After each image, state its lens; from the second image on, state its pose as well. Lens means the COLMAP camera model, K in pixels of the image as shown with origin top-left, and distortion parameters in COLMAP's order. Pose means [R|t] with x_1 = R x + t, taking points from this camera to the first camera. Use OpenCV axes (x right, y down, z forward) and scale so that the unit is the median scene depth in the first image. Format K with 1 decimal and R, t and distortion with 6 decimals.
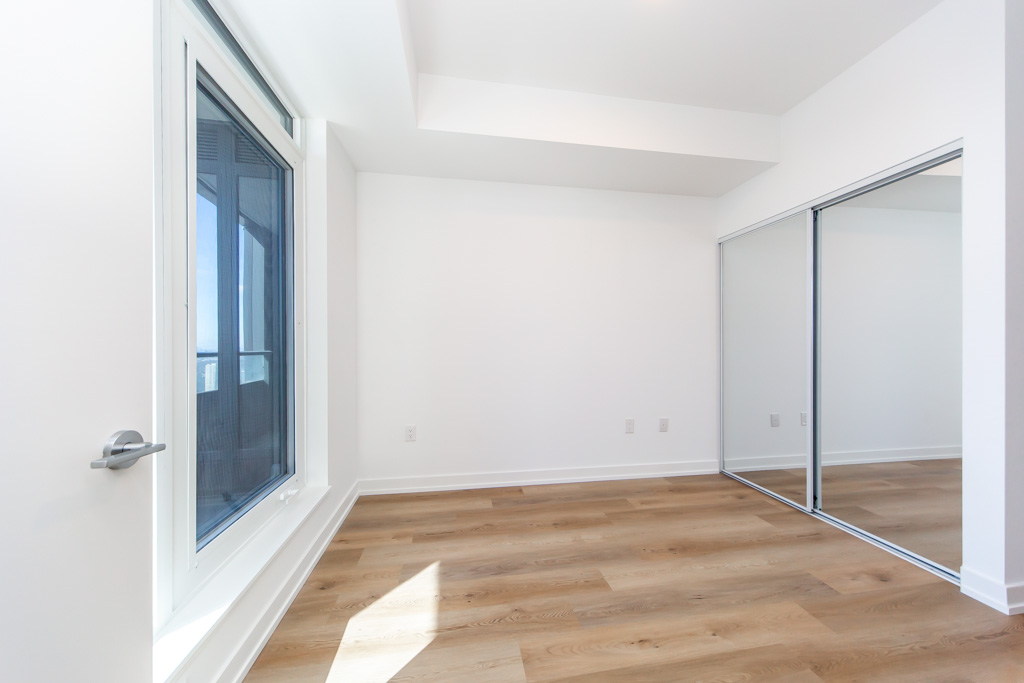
lens RADIAL K [[353.2, 0, 518.9], [0, 353.2, 346.9], [0, 0, 1]] dist [0.002797, -0.000638]
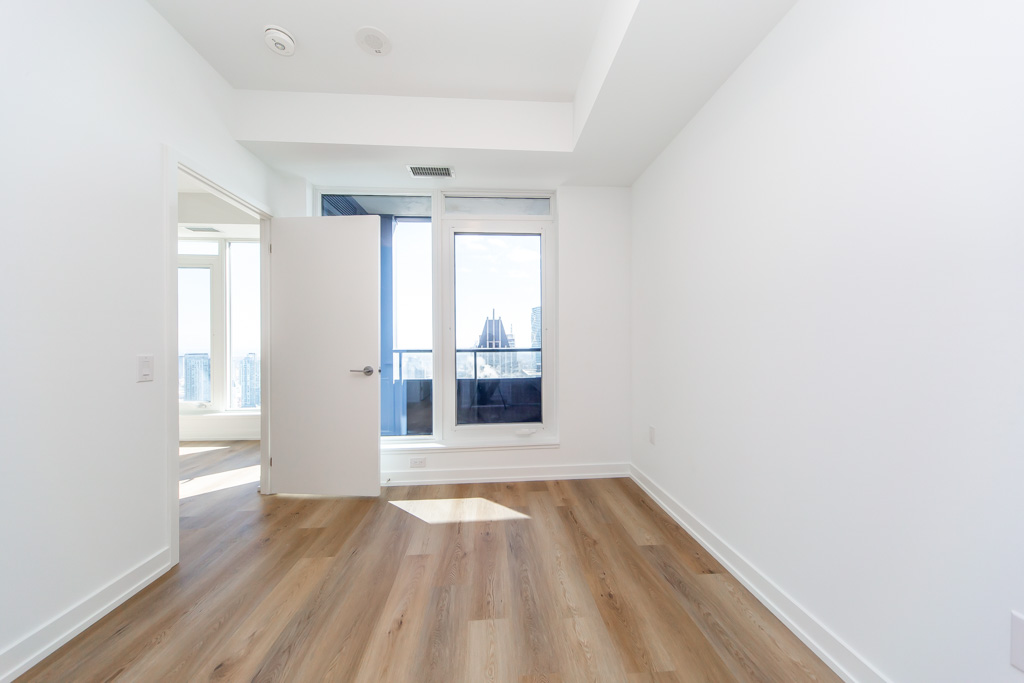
lens RADIAL K [[353.2, 0, 518.7], [0, 353.2, 343.2], [0, 0, 1]] dist [0.002797, -0.000638]
pose [[-0.097991, 0.002075, -0.995185, 0.828953], [0.003344, 0.999993, 0.001756, -0.014603], [0.995182, -0.003156, -0.097997, 0.877580]]
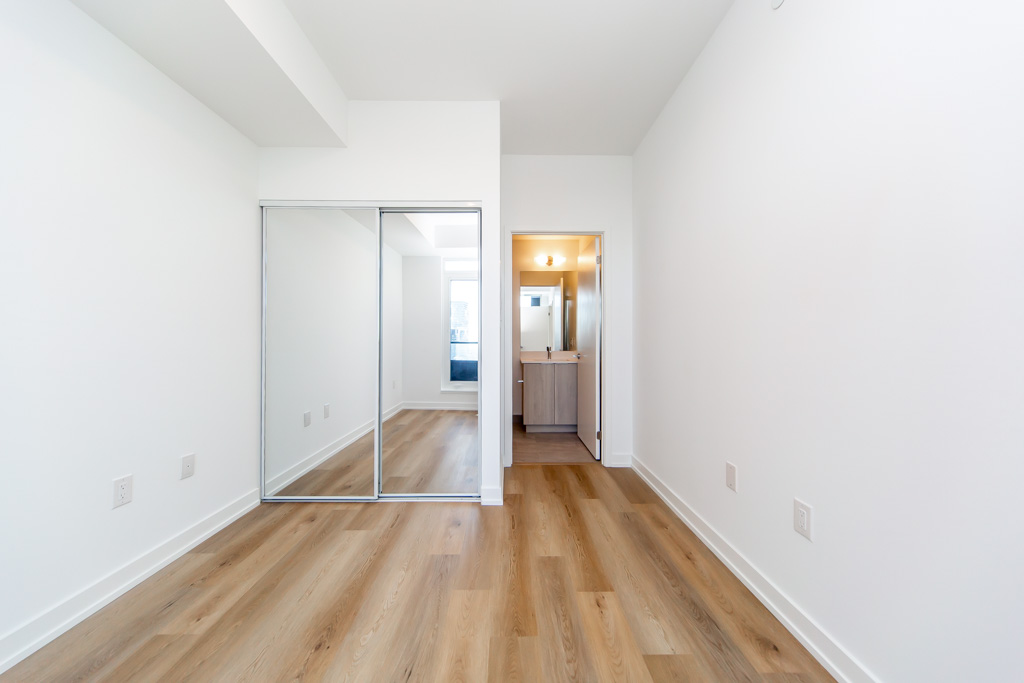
lens RADIAL K [[353.2, 0, 511.0], [0, 353.2, 334.1], [0, 0, 1]] dist [0.002797, -0.000638]
pose [[0.166278, 0.011534, 0.986011, -0.146818], [-0.001923, 0.999933, -0.011372, -0.006177], [-0.986077, -0.000005, 0.166289, 0.461382]]
